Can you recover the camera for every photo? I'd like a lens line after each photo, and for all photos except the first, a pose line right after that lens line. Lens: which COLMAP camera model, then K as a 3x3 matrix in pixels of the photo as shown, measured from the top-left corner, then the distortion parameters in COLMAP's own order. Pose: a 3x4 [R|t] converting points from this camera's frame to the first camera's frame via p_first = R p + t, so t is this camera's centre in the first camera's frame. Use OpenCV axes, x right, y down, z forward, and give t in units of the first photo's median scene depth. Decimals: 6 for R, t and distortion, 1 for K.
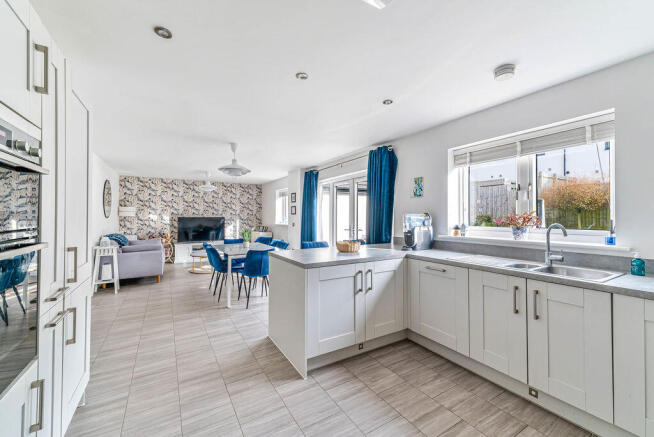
lens RADIAL K [[262.8, 0, 323.6], [0, 262.8, 214.6], [0, 0, 1]] dist [0.014218, -0.000647]
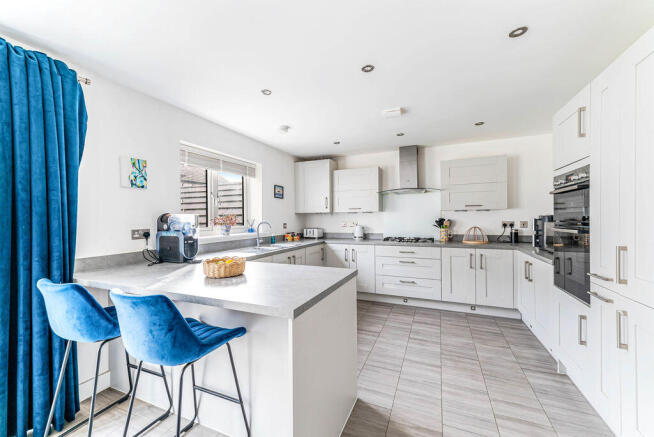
lens RADIAL K [[262.8, 0, 324.3], [0, 262.8, 219.5], [0, 0, 1]] dist [0.014218, -0.000647]
pose [[-0.579392, -0.004737, 0.815035, -0.456101], [-0.003539, 0.999988, 0.003296, 0.007587], [-0.815042, -0.000975, -0.579402, 0.998757]]
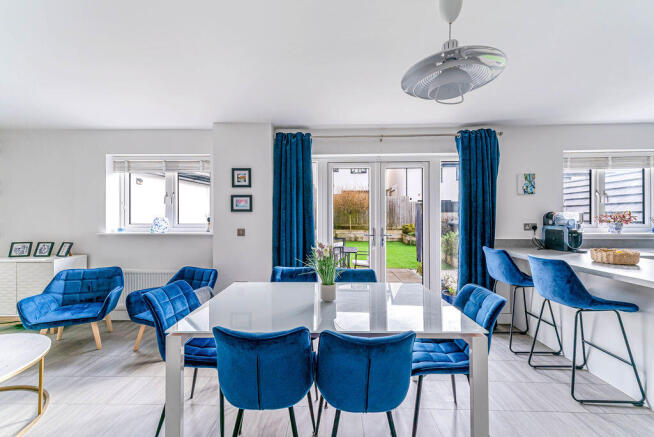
lens RADIAL K [[262.8, 0, 327.9], [0, 262.8, 215.5], [0, 0, 1]] dist [0.014218, -0.000647]
pose [[0.534908, -0.001371, 0.844909, -0.820709], [-0.004652, 0.999979, 0.004568, 0.006881], [-0.844897, -0.006374, 0.534891, 1.093920]]
